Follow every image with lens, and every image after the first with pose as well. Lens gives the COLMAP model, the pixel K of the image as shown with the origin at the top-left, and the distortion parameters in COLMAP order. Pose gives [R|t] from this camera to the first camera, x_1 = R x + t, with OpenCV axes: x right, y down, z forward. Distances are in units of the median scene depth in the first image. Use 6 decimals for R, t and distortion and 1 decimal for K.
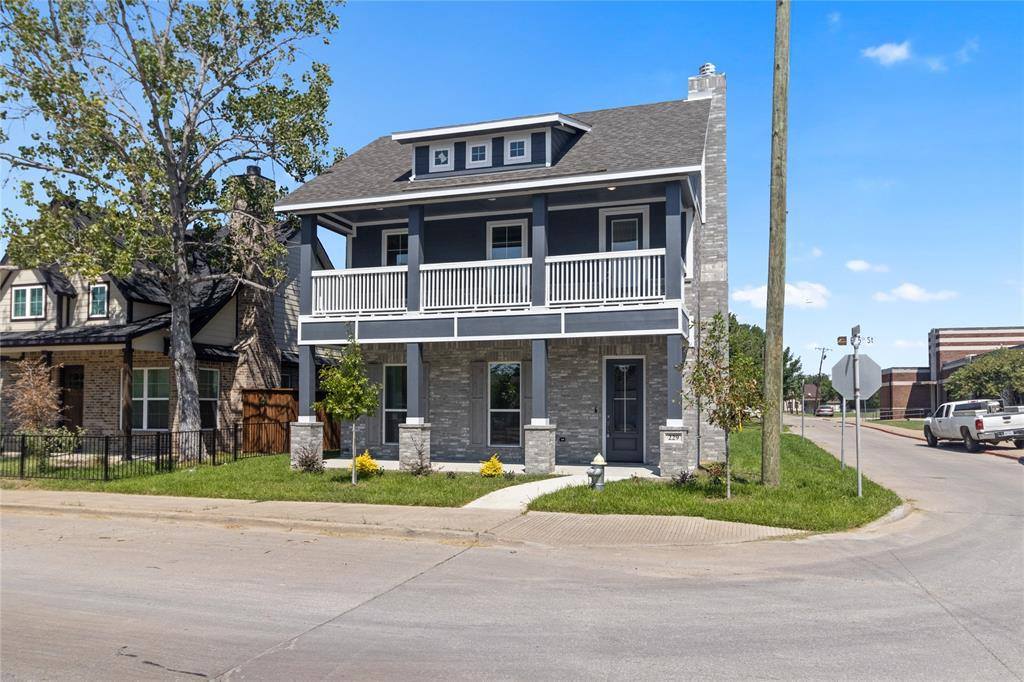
lens RADIAL K [[721.1, 0, 512.7], [0, 721.1, 356.4], [0, 0, 1]] dist [-0.000558, -0.001401]
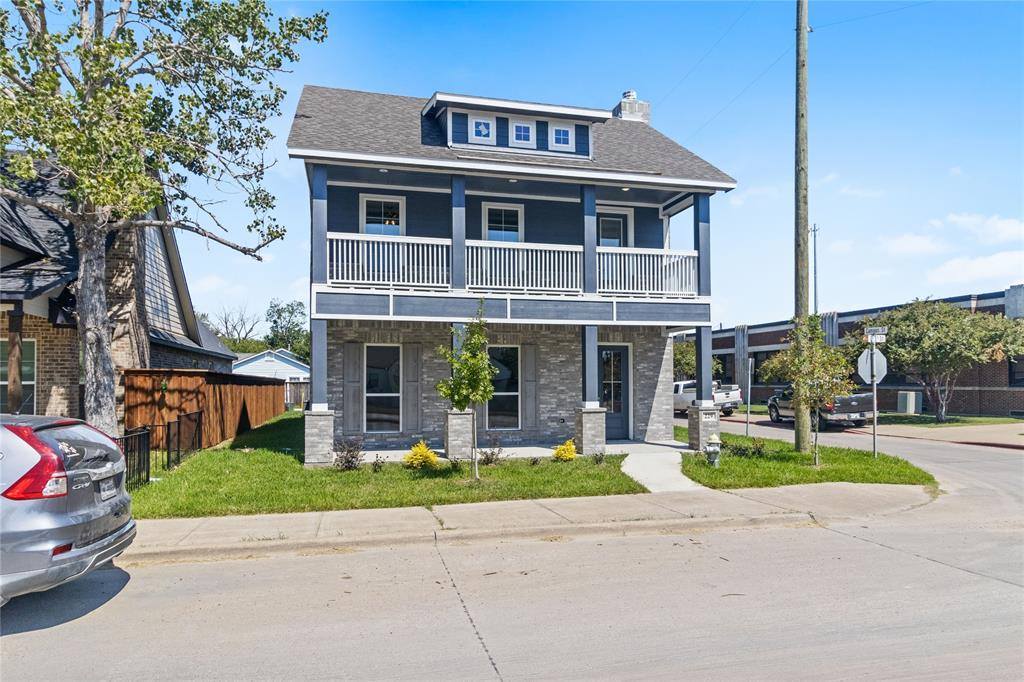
lens RADIAL K [[667.3, 0, 512.0], [0, 667.3, 341.0], [0, 0, 1]] dist [0.004062, 0.002427]
pose [[0.845239, 0.029455, 0.533576, -0.513170], [-0.032328, 0.999469, -0.003962, 0.005695], [-0.533410, -0.013901, 0.845743, 0.222714]]
